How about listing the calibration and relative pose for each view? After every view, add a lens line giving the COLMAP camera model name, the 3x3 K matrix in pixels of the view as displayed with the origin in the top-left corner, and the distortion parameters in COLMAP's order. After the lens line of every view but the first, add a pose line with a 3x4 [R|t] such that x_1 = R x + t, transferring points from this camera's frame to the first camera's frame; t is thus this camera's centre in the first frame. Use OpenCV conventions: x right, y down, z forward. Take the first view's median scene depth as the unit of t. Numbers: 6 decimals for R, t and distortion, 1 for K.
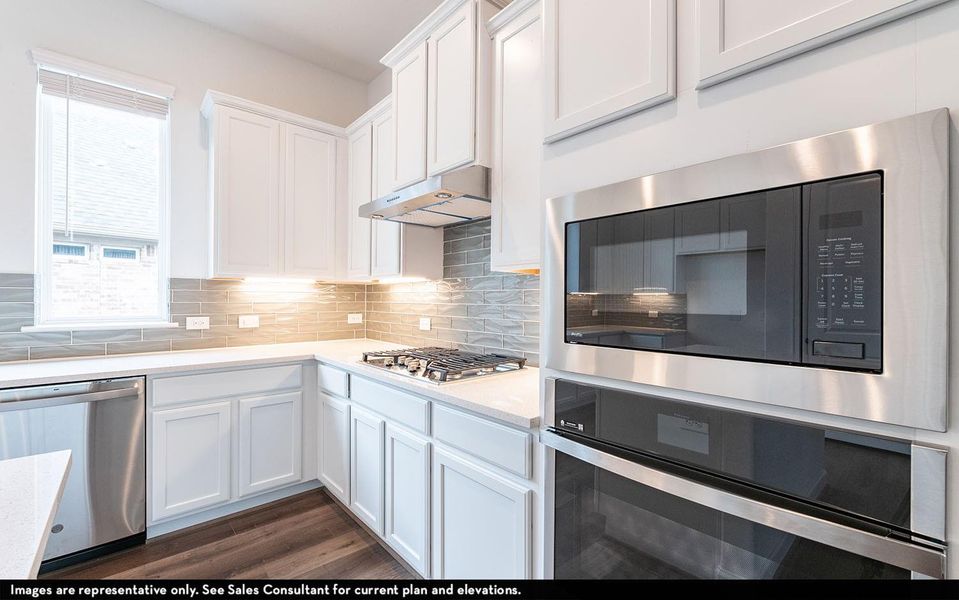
lens RADIAL K [[408.5, 0, 477.7], [0, 408.5, 299.8], [0, 0, 1]] dist [-0.003050, 0.000172]
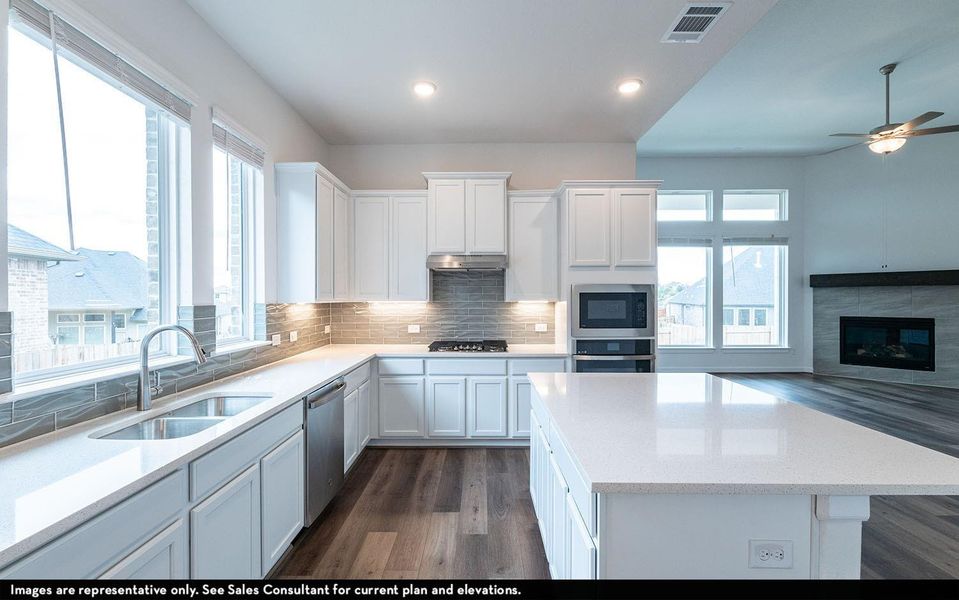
lens RADIAL K [[408.5, 0, 477.7], [0, 408.5, 299.8], [0, 0, 1]] dist [-0.003050, 0.000172]
pose [[0.661575, -0.010786, 0.749801, -1.462303], [0.006196, 0.999941, 0.008917, -0.084621], [-0.749853, -0.001254, 0.661603, -0.306066]]
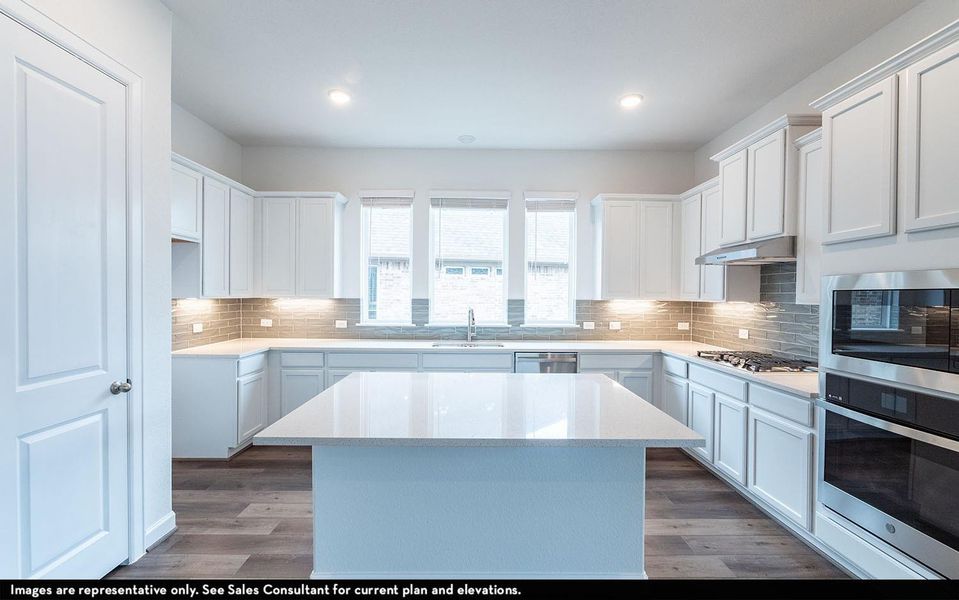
lens RADIAL K [[408.5, 0, 477.7], [0, 408.5, 299.8], [0, 0, 1]] dist [-0.003050, 0.000172]
pose [[0.762183, 0.008789, -0.647302, 0.093627], [-0.004957, 0.999958, 0.007741, -0.076970], [0.647343, -0.002692, 0.762194, -0.767039]]
